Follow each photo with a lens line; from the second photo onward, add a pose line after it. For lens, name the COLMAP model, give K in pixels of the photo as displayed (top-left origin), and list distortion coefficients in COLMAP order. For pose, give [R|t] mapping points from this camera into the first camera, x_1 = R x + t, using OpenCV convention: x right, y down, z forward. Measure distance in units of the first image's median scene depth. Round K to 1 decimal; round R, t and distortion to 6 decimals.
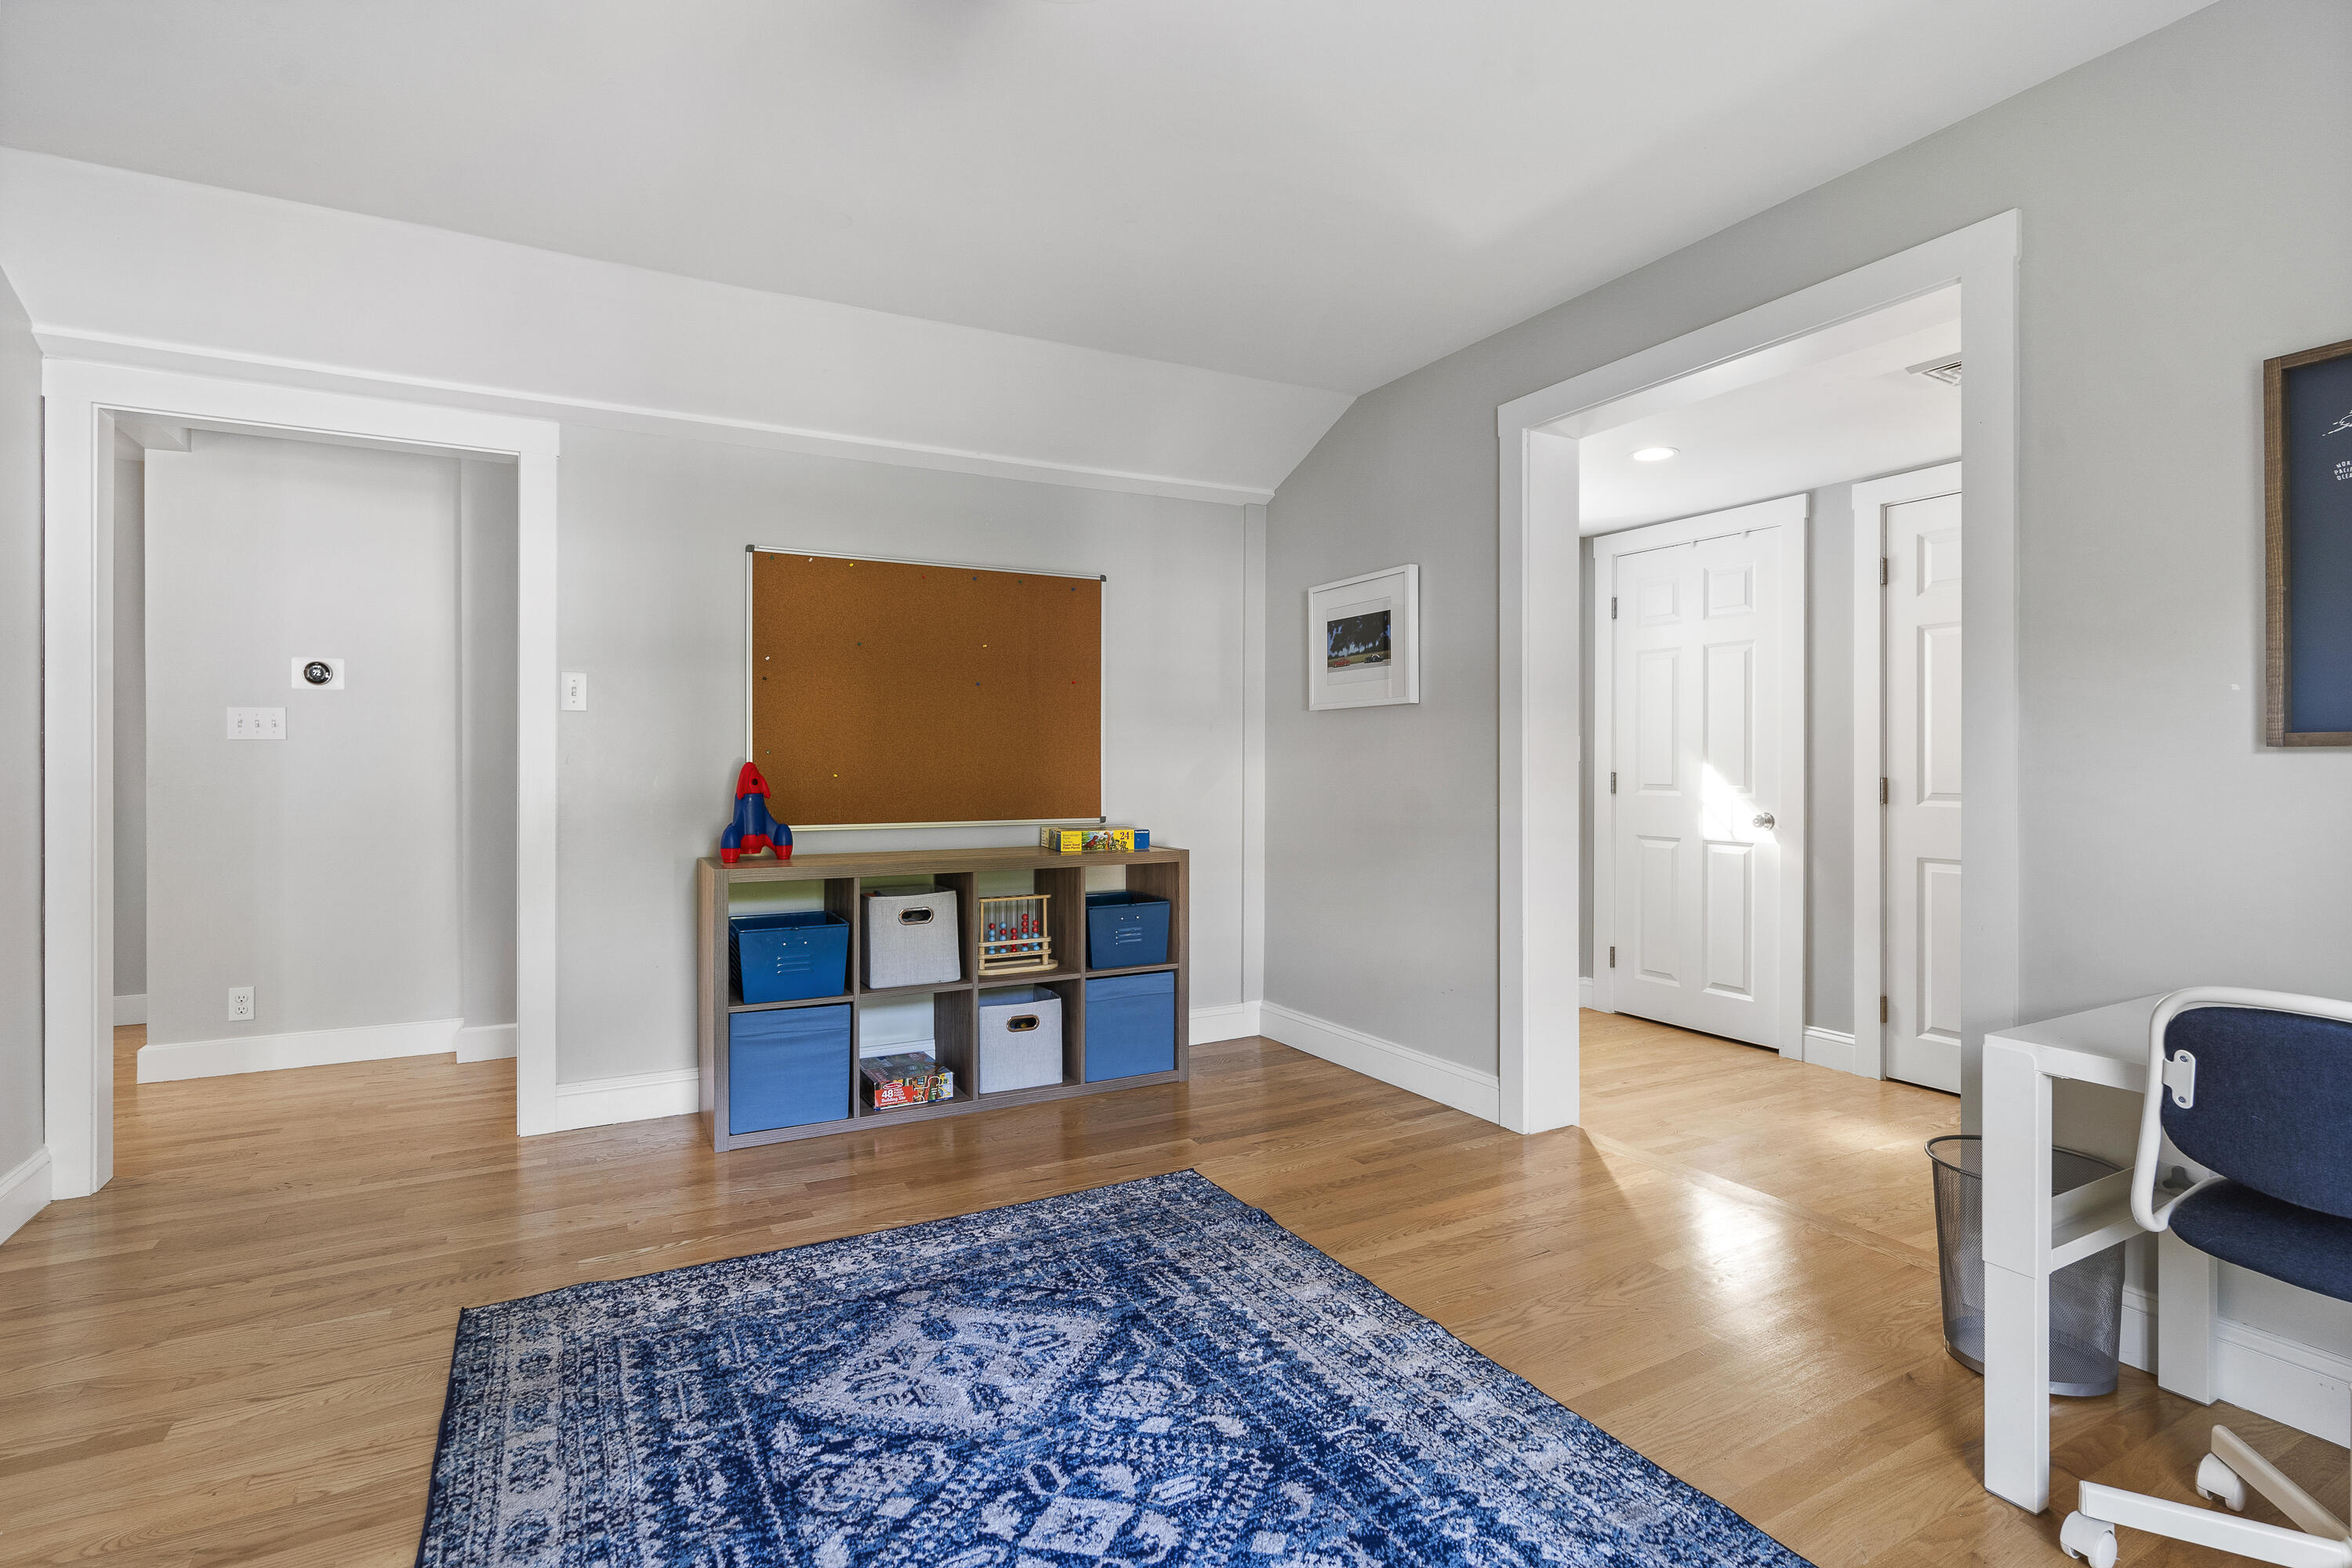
lens RADIAL K [[1128.9, 0, 1174.0], [0, 1128.9, 769.7], [0, 0, 1]] dist [-0.000067, 0.000265]
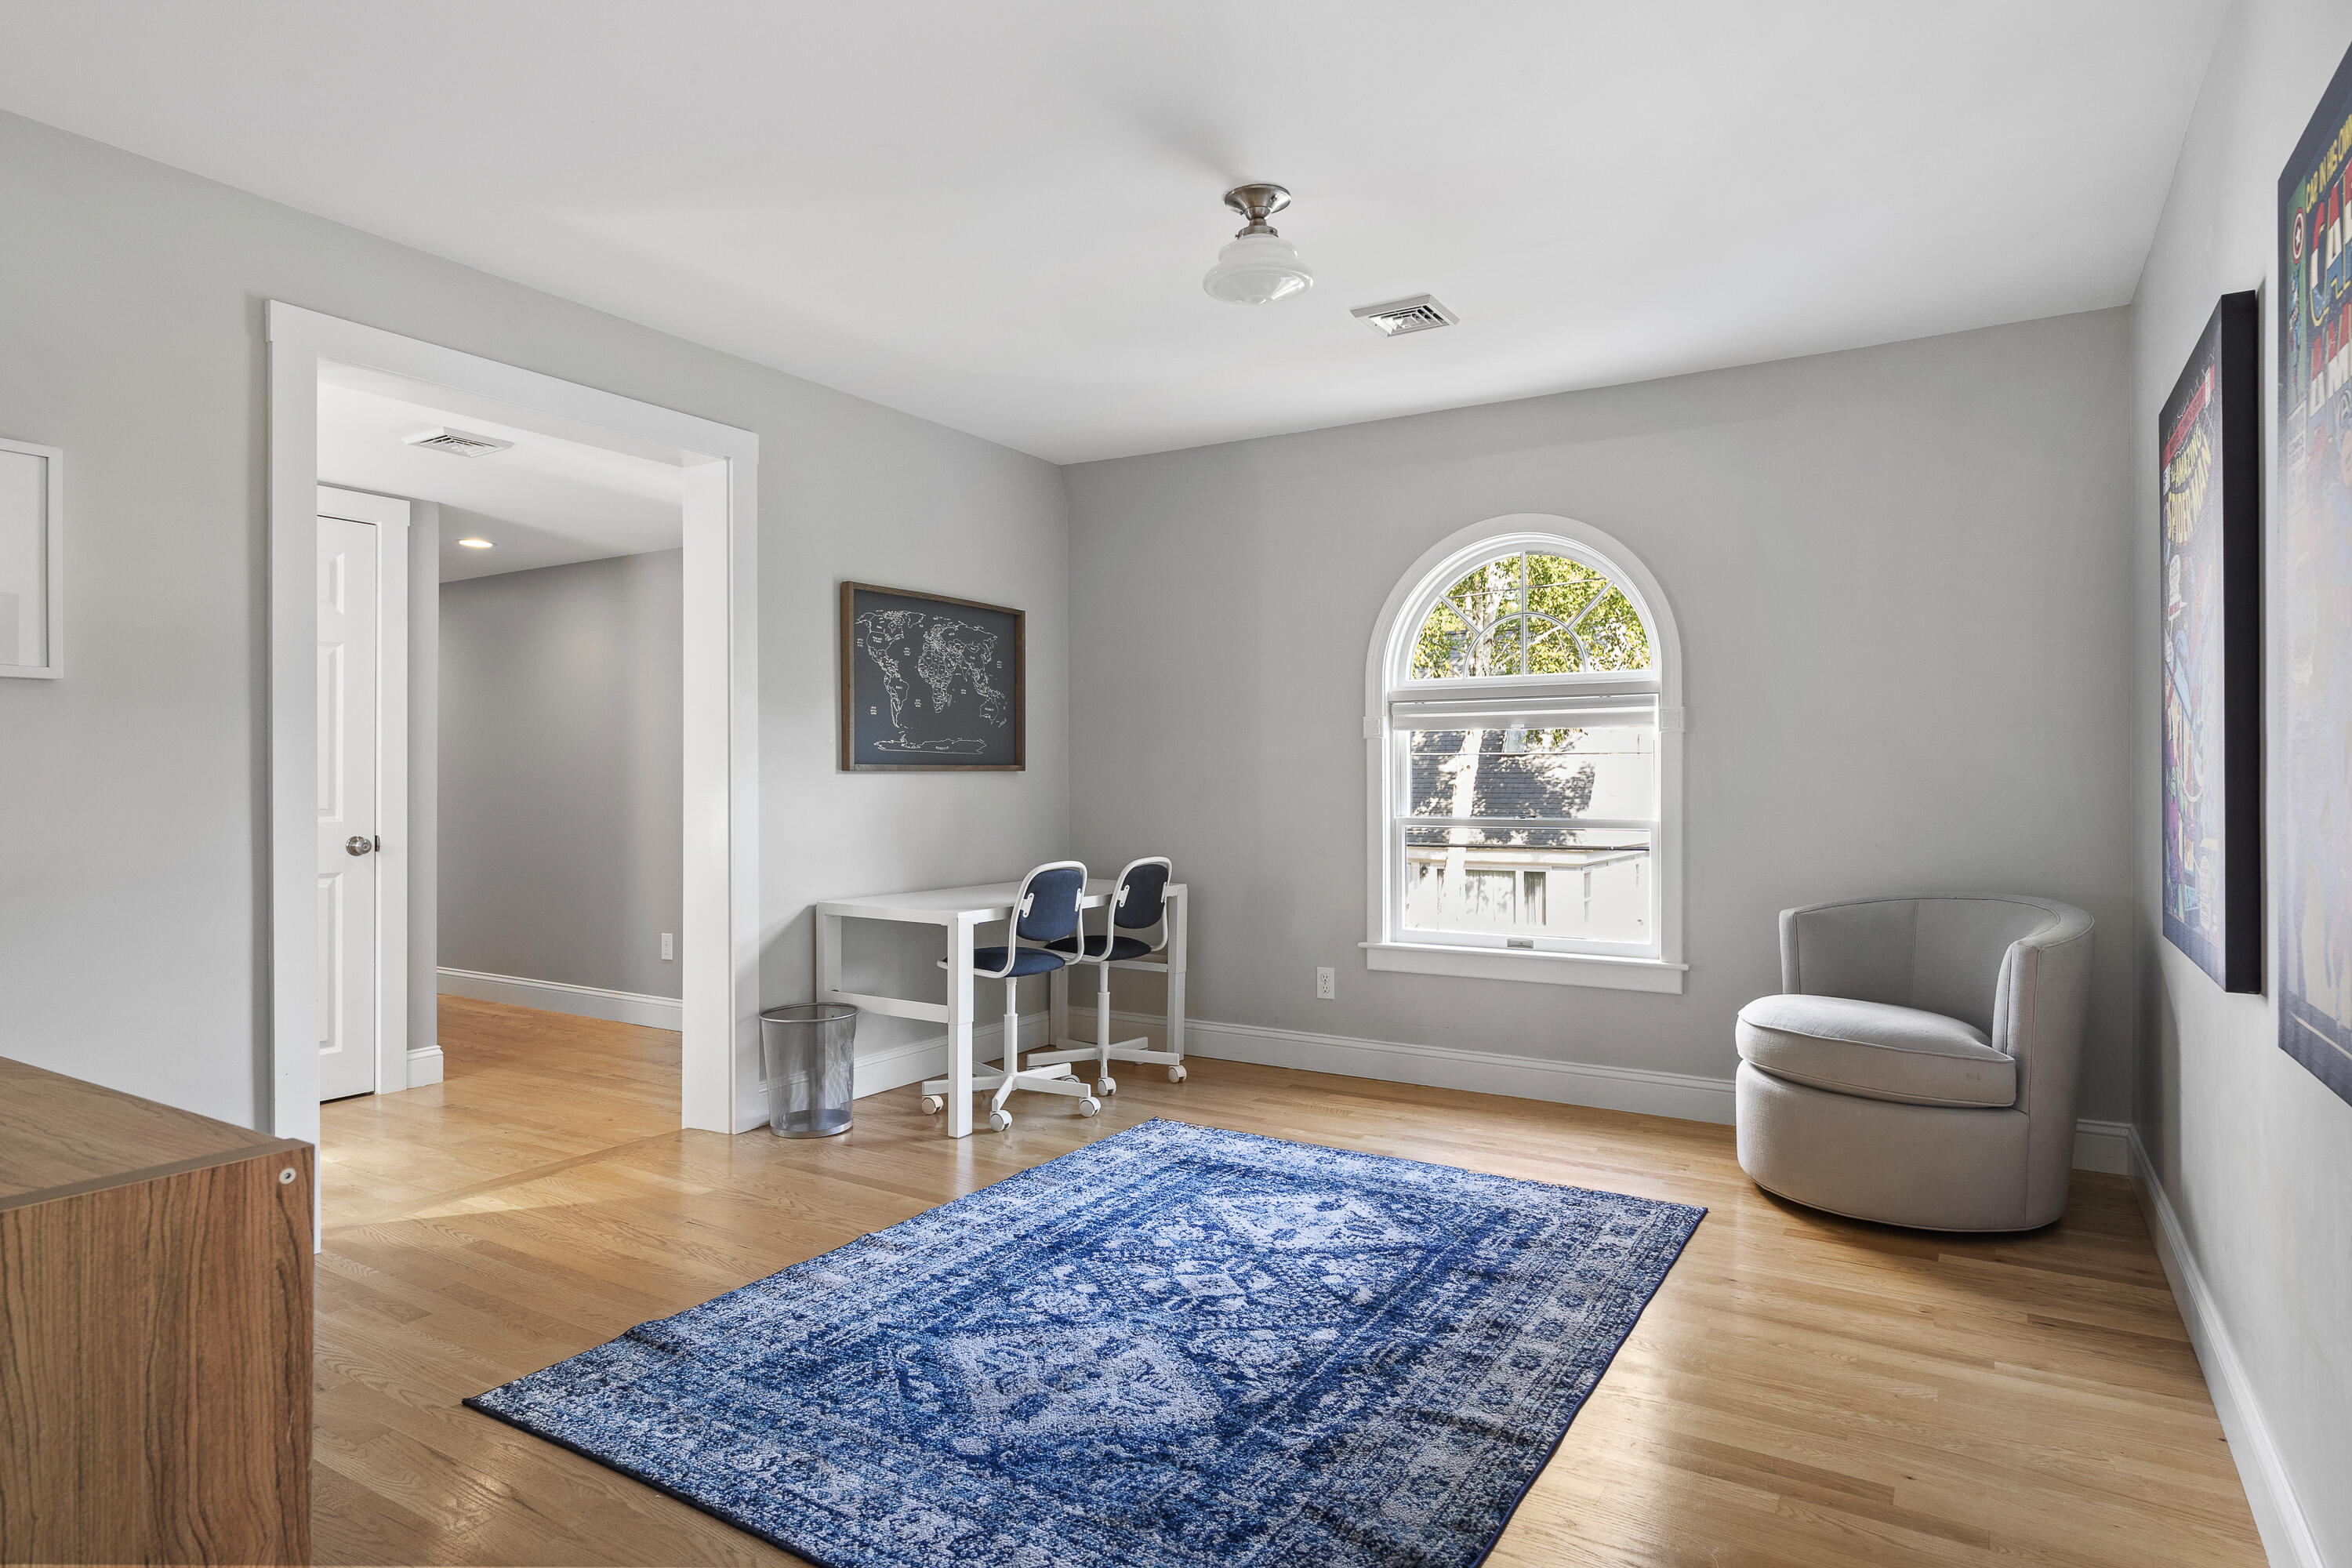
lens RADIAL K [[1322.4, 0, 1171.2], [0, 1322.4, 782.0], [0, 0, 1]] dist [0.000481, 0.000028]
pose [[-0.496696, 0.000685, 0.867924, -1.405819], [0.005061, 0.999985, 0.002107, -0.004033], [-0.867910, 0.005439, -0.496692, 1.694518]]
